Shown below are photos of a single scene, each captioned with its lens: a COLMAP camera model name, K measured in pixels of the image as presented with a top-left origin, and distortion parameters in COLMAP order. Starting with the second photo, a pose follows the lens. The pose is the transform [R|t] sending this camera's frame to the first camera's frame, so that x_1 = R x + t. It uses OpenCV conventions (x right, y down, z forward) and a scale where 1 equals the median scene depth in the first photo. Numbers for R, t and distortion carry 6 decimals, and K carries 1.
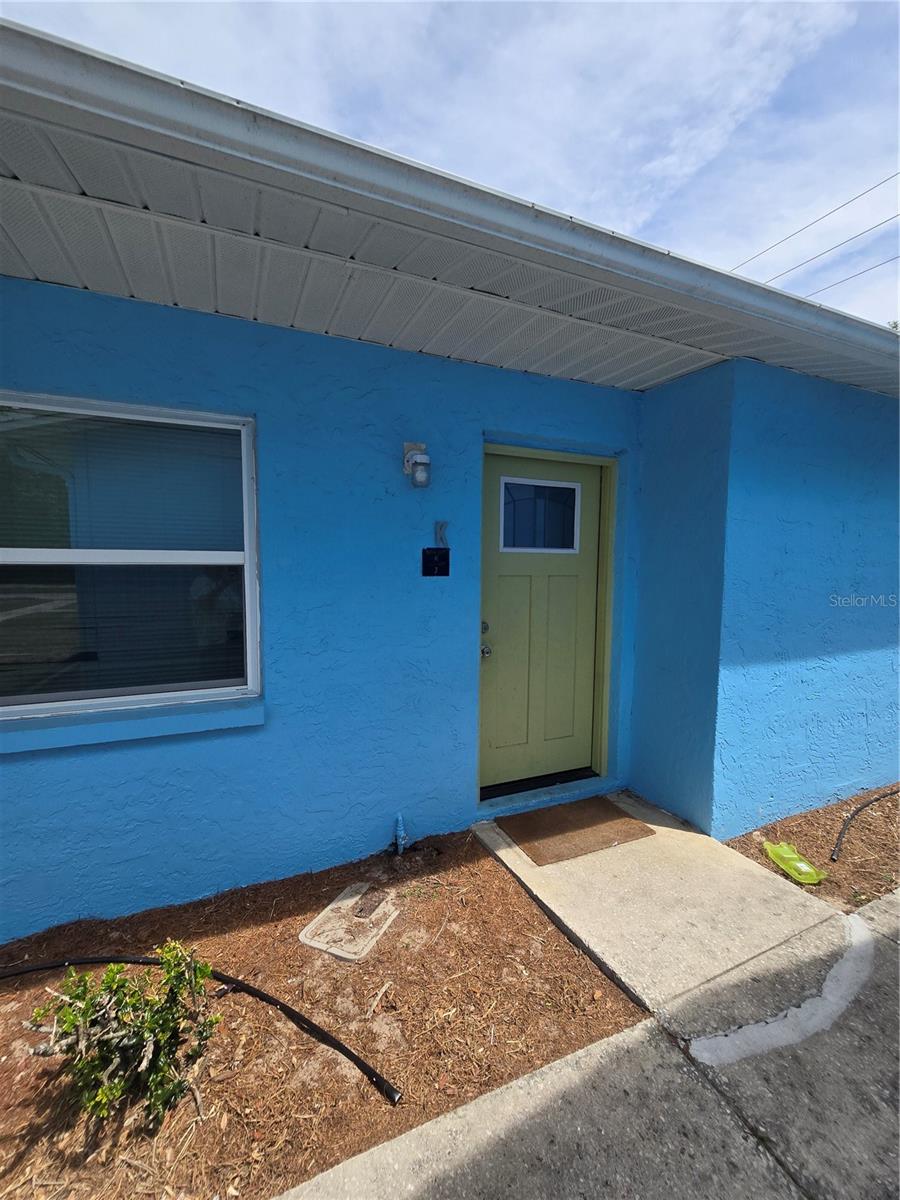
lens RADIAL K [[491.1, 0, 450.0], [0, 491.1, 600.0], [0, 0, 1]] dist [-0.001873, -0.000462]
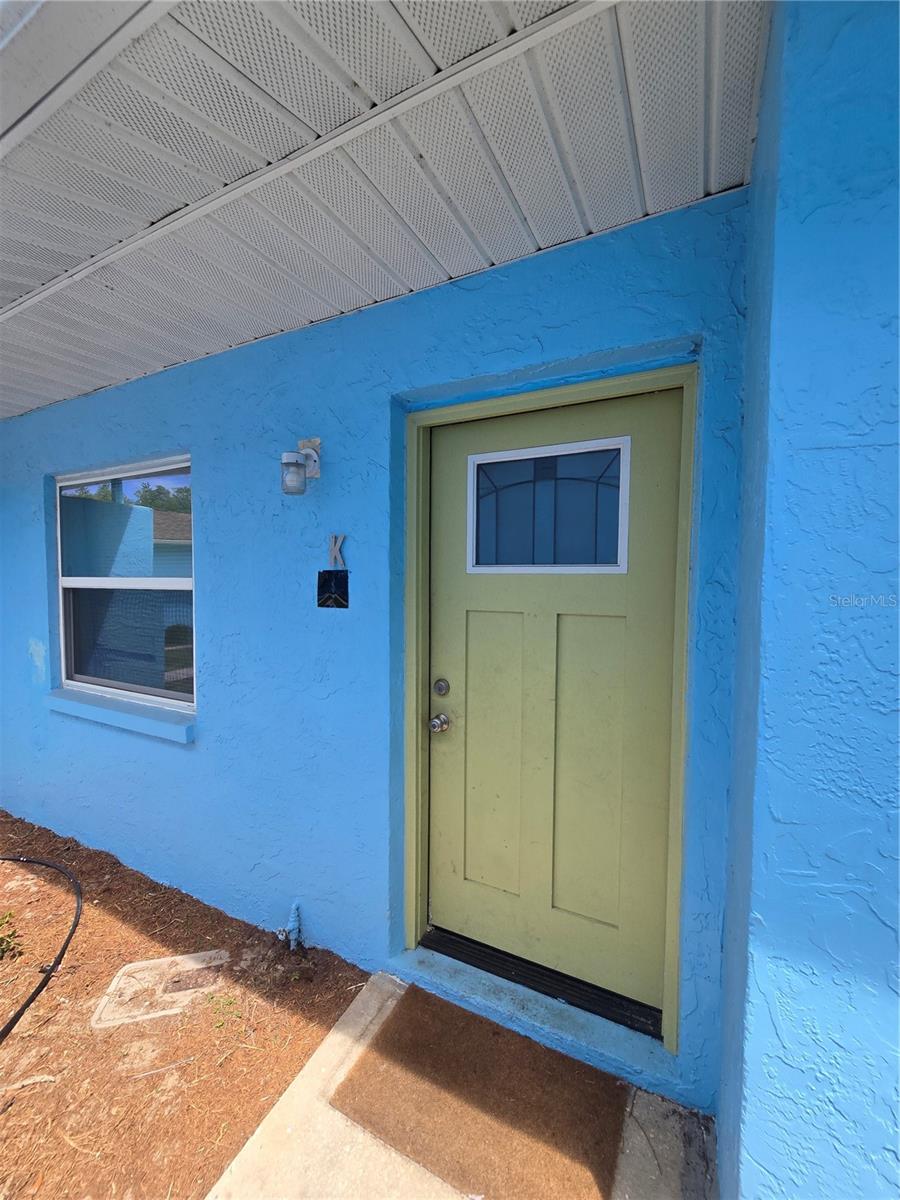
lens RADIAL K [[491.1, 0, 450.0], [0, 491.1, 600.0], [0, 0, 1]] dist [-0.001873, -0.000462]
pose [[0.630346, 0.029575, -0.775751, 0.664669], [-0.058981, 0.998210, -0.009870, -0.062661], [0.774070, 0.051976, 0.630962, 0.658753]]
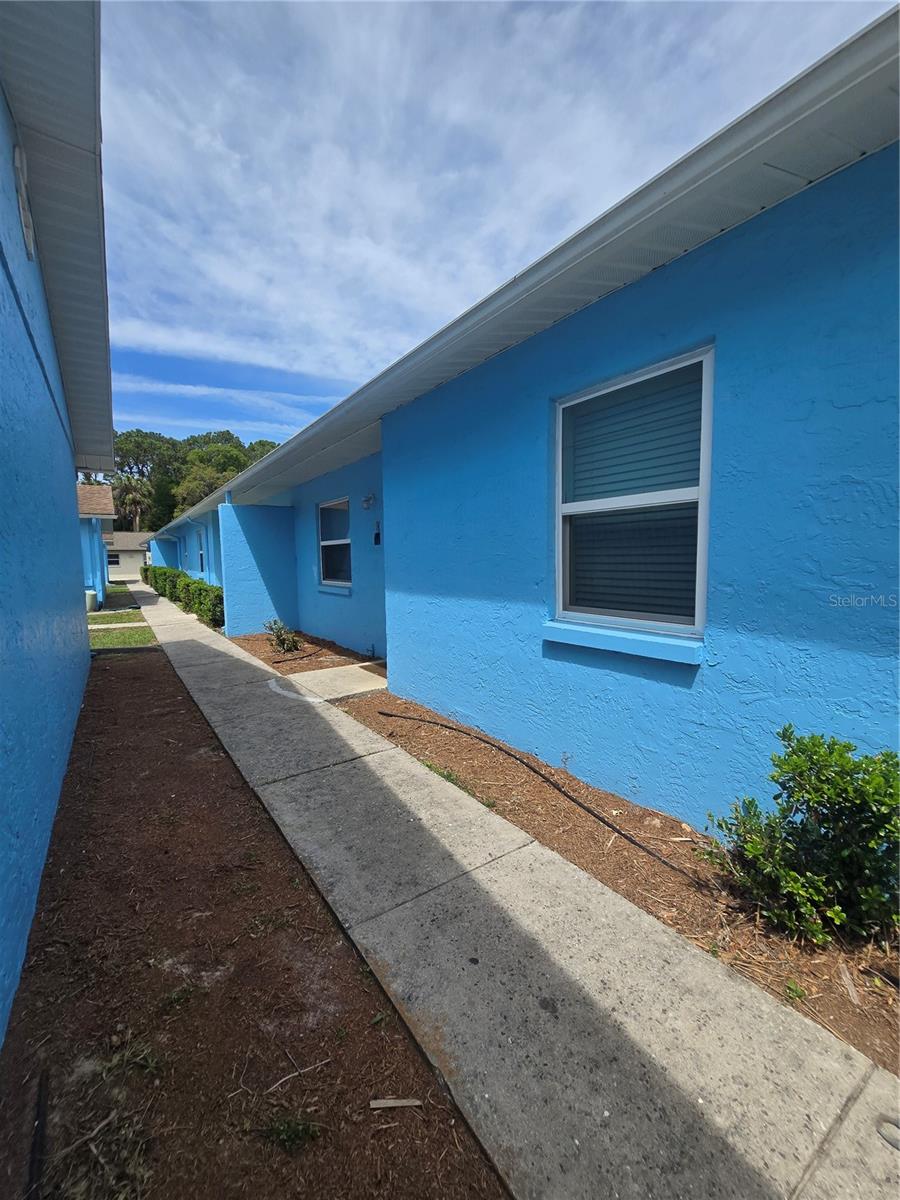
lens RADIAL K [[491.1, 0, 450.0], [0, 491.1, 600.0], [0, 0, 1]] dist [-0.001873, -0.000462]
pose [[0.184651, 0.072993, -0.980090, 2.384345], [-0.068662, 0.995760, 0.061224, 0.047987], [0.980403, 0.055990, 0.188880, 0.908923]]
